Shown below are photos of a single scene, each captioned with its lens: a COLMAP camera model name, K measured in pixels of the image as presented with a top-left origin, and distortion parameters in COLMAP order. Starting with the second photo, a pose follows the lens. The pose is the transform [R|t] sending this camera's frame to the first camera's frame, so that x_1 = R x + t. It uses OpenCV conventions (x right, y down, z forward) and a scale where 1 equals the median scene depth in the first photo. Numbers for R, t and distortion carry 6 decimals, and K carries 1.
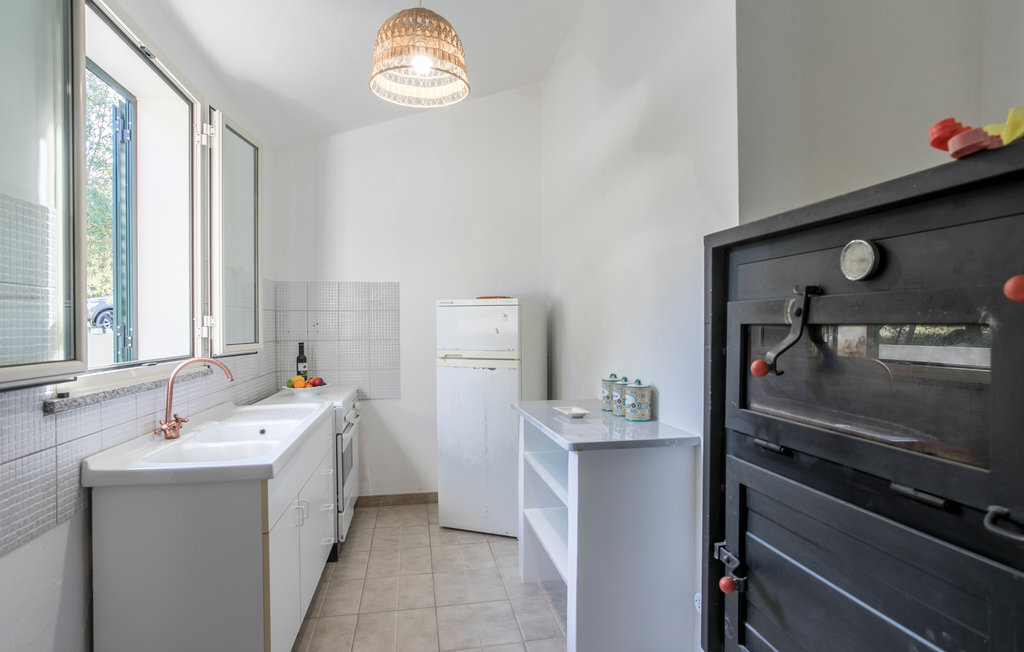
lens RADIAL K [[513.4, 0, 501.7], [0, 513.4, 324.8], [0, 0, 1]] dist [-0.042487, 0.024877]
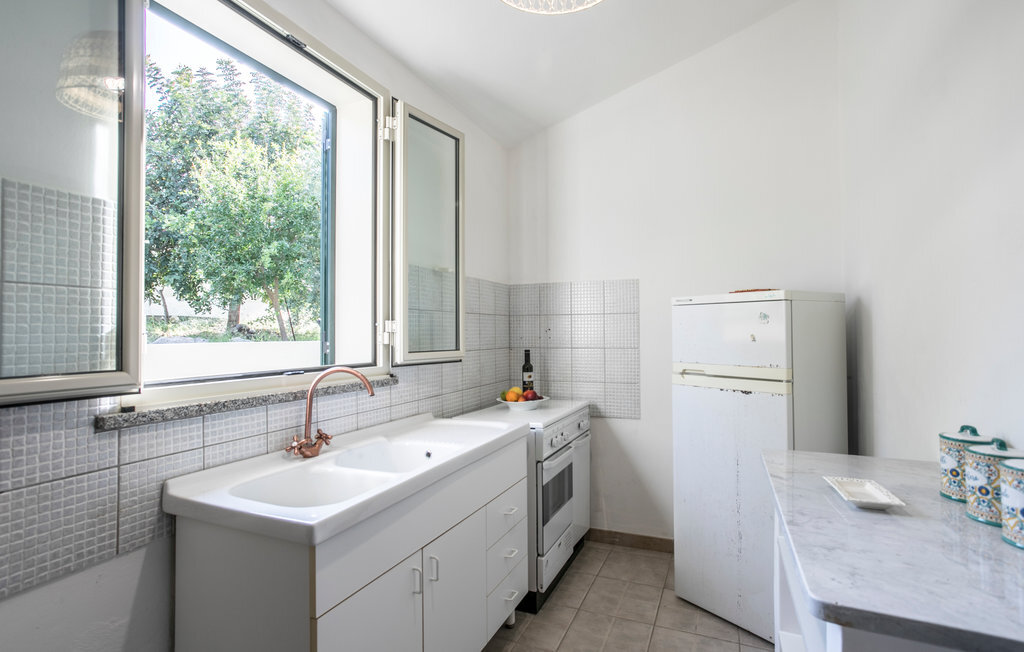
lens RADIAL K [[500.1, 0, 512.3], [0, 500.1, 322.9], [0, 0, 1]] dist [-0.049984, 0.033982]
pose [[0.846548, -0.011278, -0.532194, 0.094183], [0.003144, 0.999864, -0.016188, 0.001560], [0.532304, 0.012030, 0.846468, 0.343861]]
